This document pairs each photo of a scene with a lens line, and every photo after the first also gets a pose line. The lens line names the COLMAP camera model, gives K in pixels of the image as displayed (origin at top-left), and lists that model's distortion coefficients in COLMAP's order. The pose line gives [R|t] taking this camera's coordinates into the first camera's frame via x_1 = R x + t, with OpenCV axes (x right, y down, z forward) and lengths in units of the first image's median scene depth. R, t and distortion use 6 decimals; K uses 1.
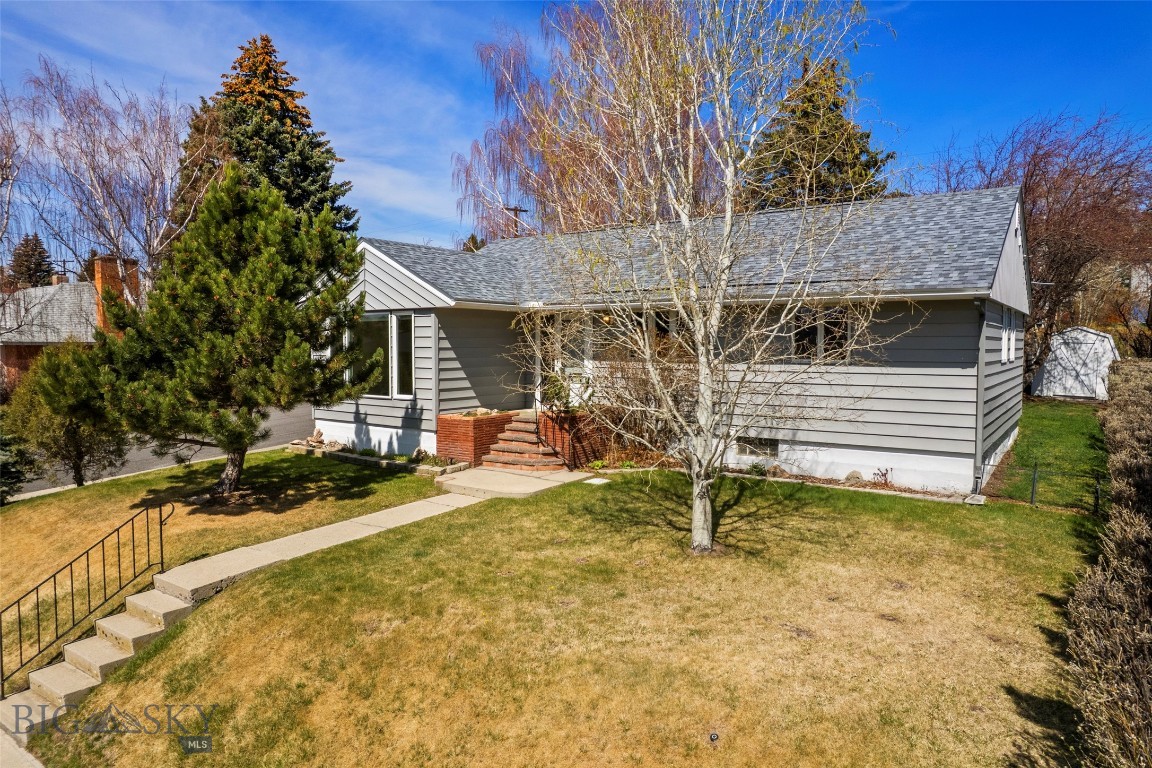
lens RADIAL K [[731.1, 0, 581.1], [0, 731.1, 377.8], [0, 0, 1]] dist [-0.040614, 0.017592]
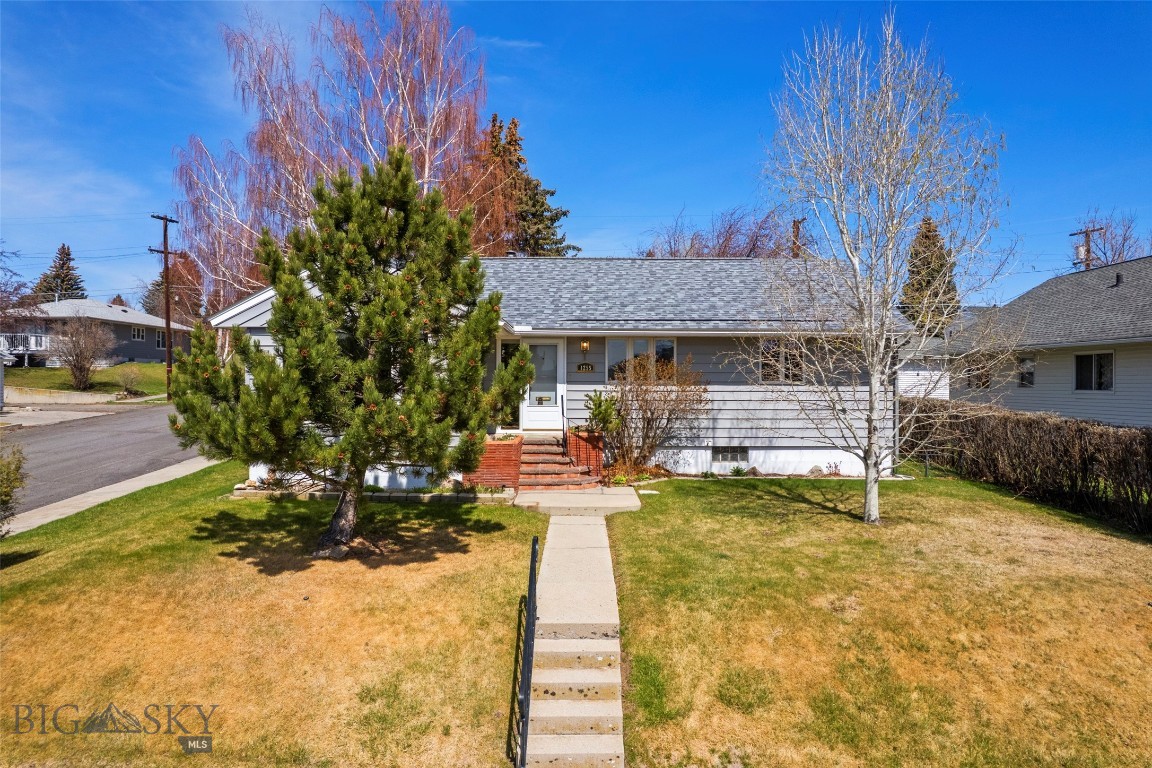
lens RADIAL K [[731.1, 0, 581.8], [0, 731.1, 387.4], [0, 0, 1]] dist [-0.040614, 0.017592]
pose [[0.808384, -0.001621, 0.588653, -0.683329], [0.021755, 0.999395, -0.027123, 0.011169], [-0.588253, 0.034732, 0.807931, 0.160326]]
